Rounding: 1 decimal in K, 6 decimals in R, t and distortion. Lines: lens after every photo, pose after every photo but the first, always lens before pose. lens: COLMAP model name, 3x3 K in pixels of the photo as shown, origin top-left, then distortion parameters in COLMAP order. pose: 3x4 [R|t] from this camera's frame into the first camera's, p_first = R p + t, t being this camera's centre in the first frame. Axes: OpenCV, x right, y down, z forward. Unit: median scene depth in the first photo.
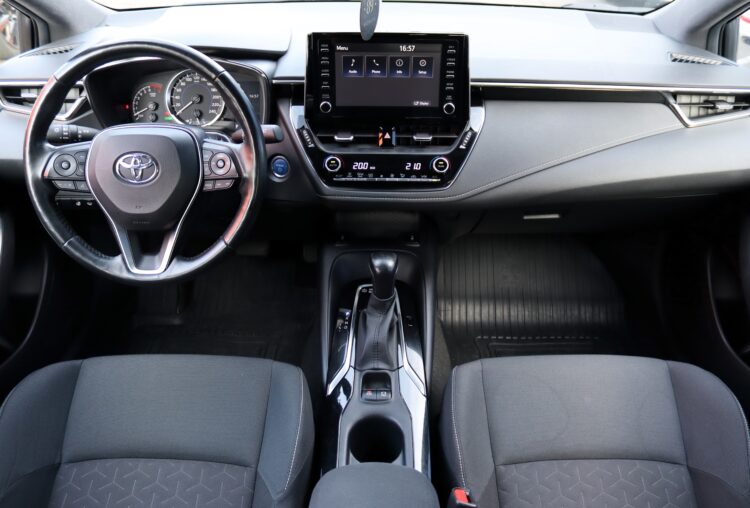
lens RADIAL K [[611.6, 0, 375.7], [0, 611.6, 239.9], [0, 0, 1]] dist [-0.123931, 0.062714]
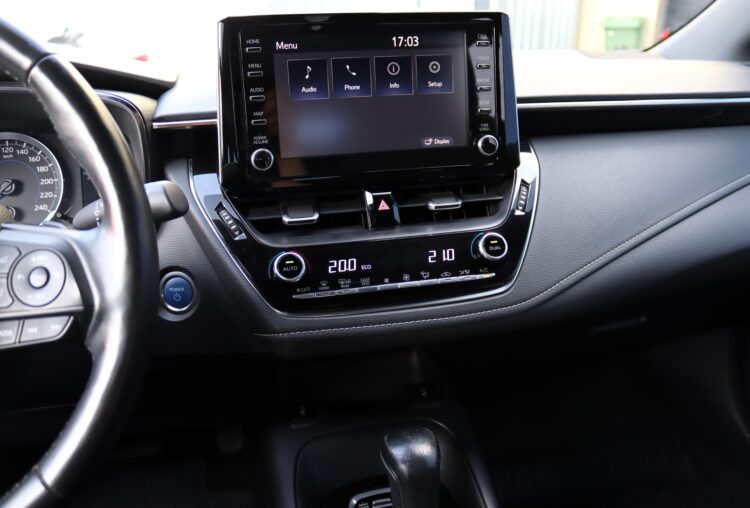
lens RADIAL K [[611.6, 0, 375.7], [0, 611.6, 239.9], [0, 0, 1]] dist [-0.123931, 0.062714]
pose [[0.974130, -0.102101, 0.201607, -0.098979], [0.146311, 0.964849, -0.218312, -0.027153], [-0.172230, 0.242162, 0.954827, 0.507006]]
